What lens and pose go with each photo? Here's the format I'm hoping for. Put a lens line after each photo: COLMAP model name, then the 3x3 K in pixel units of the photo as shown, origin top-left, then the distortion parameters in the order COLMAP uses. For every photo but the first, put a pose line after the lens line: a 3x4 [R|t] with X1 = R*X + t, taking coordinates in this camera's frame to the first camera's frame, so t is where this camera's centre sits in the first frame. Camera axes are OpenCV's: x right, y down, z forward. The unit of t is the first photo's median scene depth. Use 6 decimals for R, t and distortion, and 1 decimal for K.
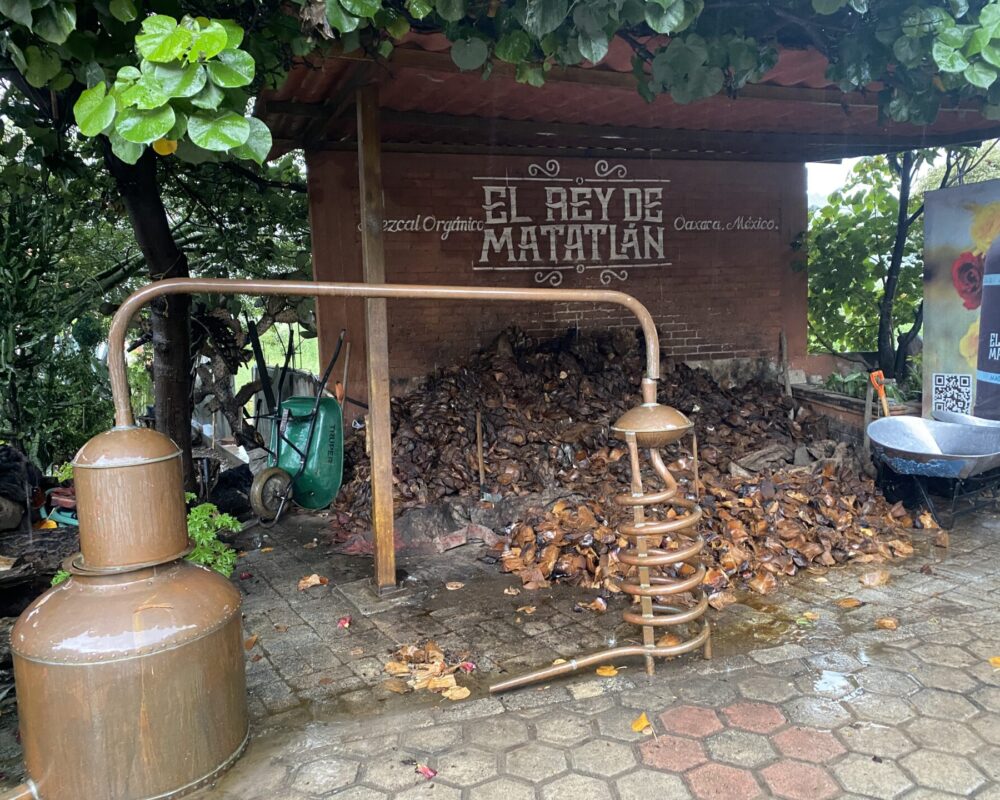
lens RADIAL K [[806.6, 0, 498.9], [0, 806.6, 376.6], [0, 0, 1]] dist [0.013078, 0.000202]
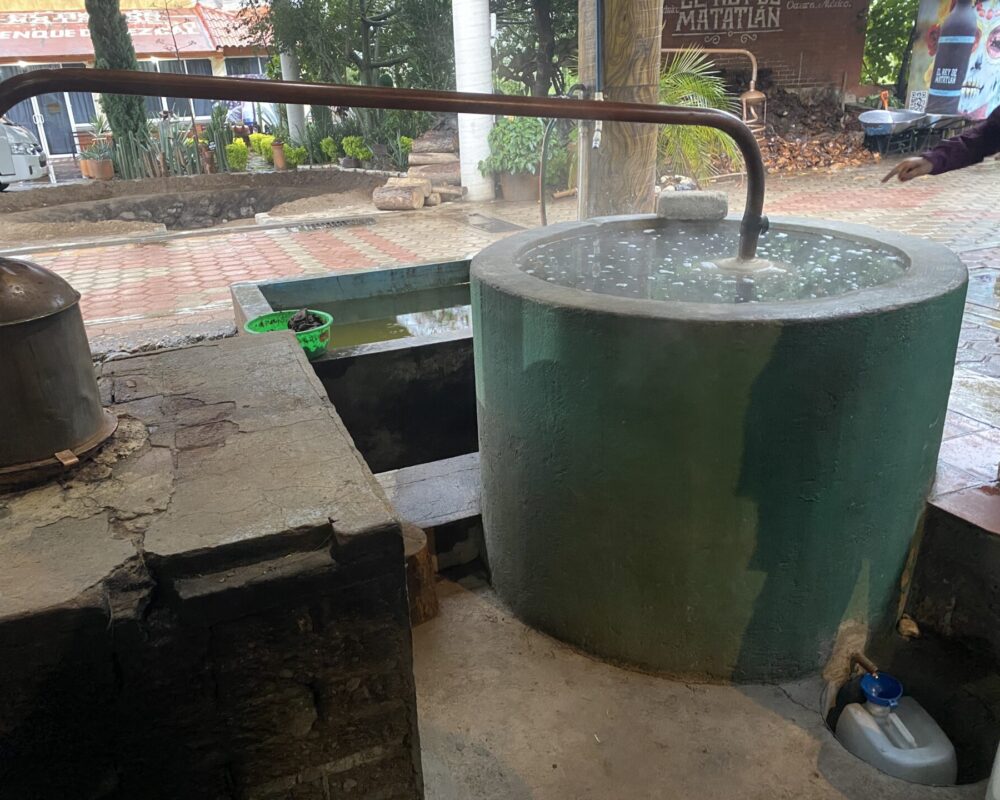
lens RADIAL K [[794.8, 0, 500.0], [0, 794.8, 400.0], [0, 0, 1]] dist [0.003062, -0.000928]
pose [[0.988951, 0.051600, -0.138972, -0.122767], [-0.005733, 0.950077, 0.311961, 0.096294], [0.148131, -0.307718, 0.939876, -1.037180]]
